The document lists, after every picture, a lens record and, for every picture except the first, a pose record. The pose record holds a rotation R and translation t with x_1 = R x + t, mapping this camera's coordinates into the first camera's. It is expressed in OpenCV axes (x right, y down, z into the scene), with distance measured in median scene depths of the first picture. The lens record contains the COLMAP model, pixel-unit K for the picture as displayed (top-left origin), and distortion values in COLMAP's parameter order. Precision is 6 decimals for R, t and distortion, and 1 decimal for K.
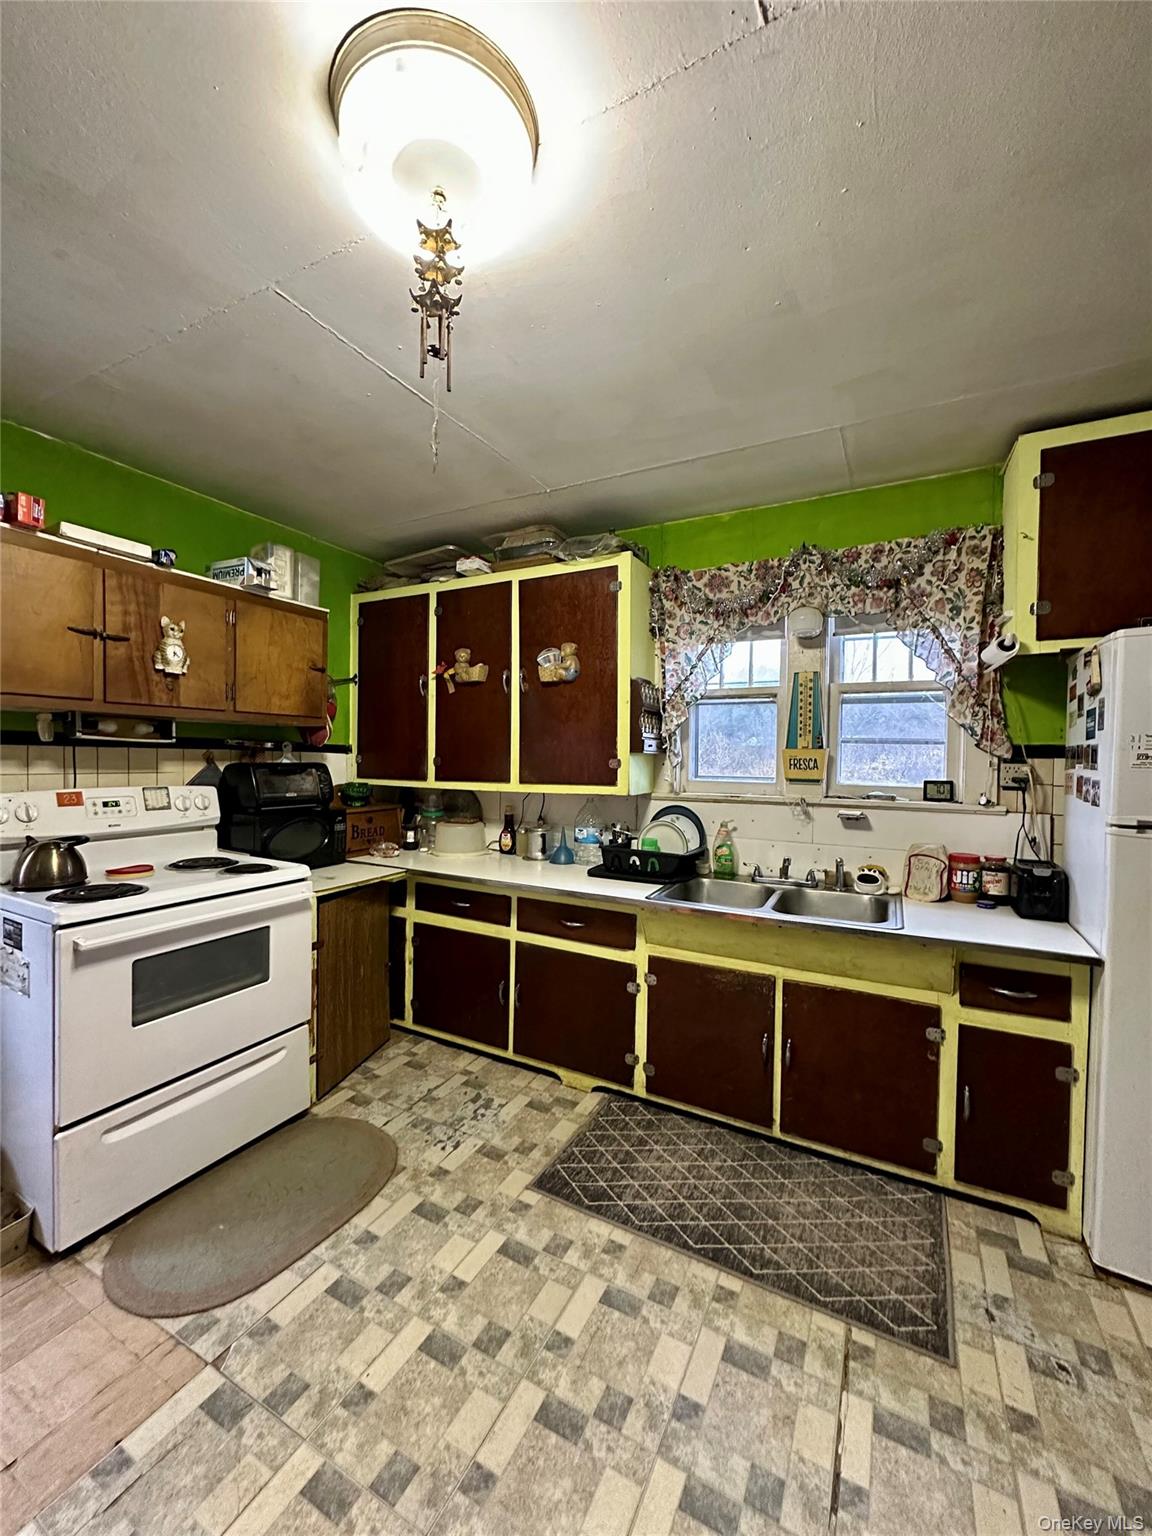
lens RADIAL K [[610.0, 0, 576.0], [0, 610.0, 768.0], [0, 0, 1]] dist [-0.002311, 0.000197]
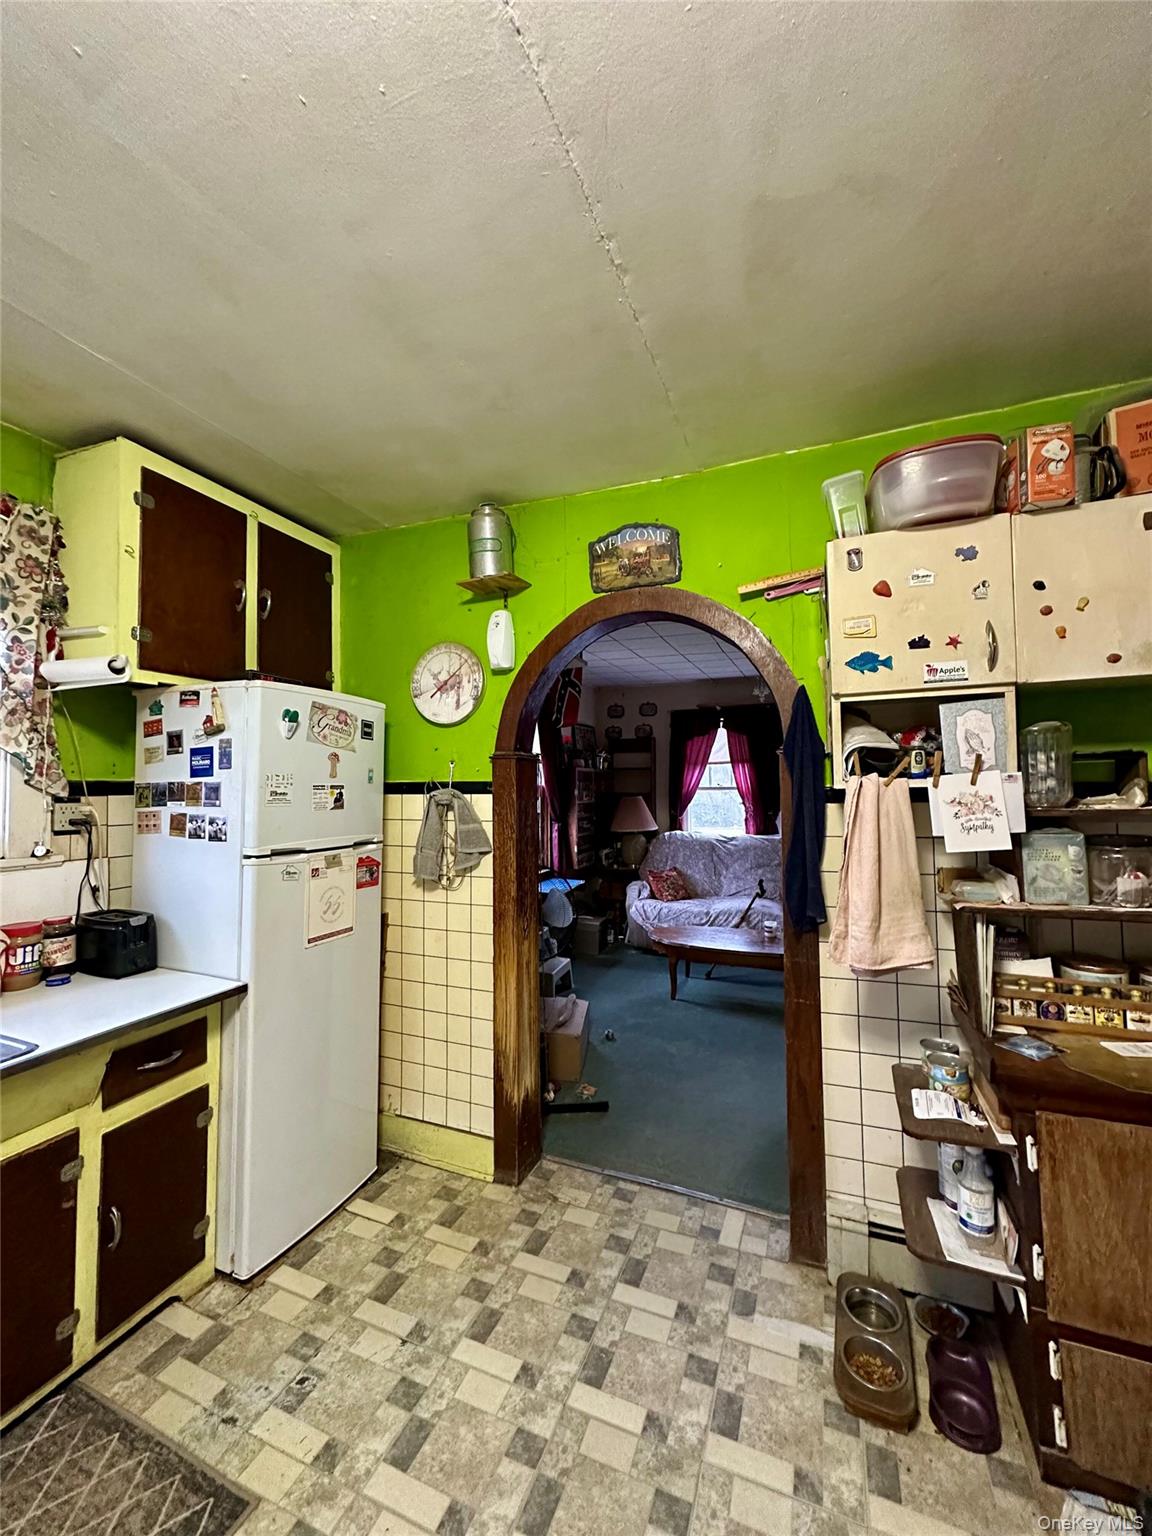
lens RADIAL K [[610.0, 0, 576.0], [0, 610.0, 768.0], [0, 0, 1]] dist [-0.002311, 0.000197]
pose [[-0.107178, 0.021730, 0.994002, -0.229415], [0.025107, 0.999501, -0.019144, -0.025540], [-0.993923, 0.022905, -0.107671, 0.454802]]
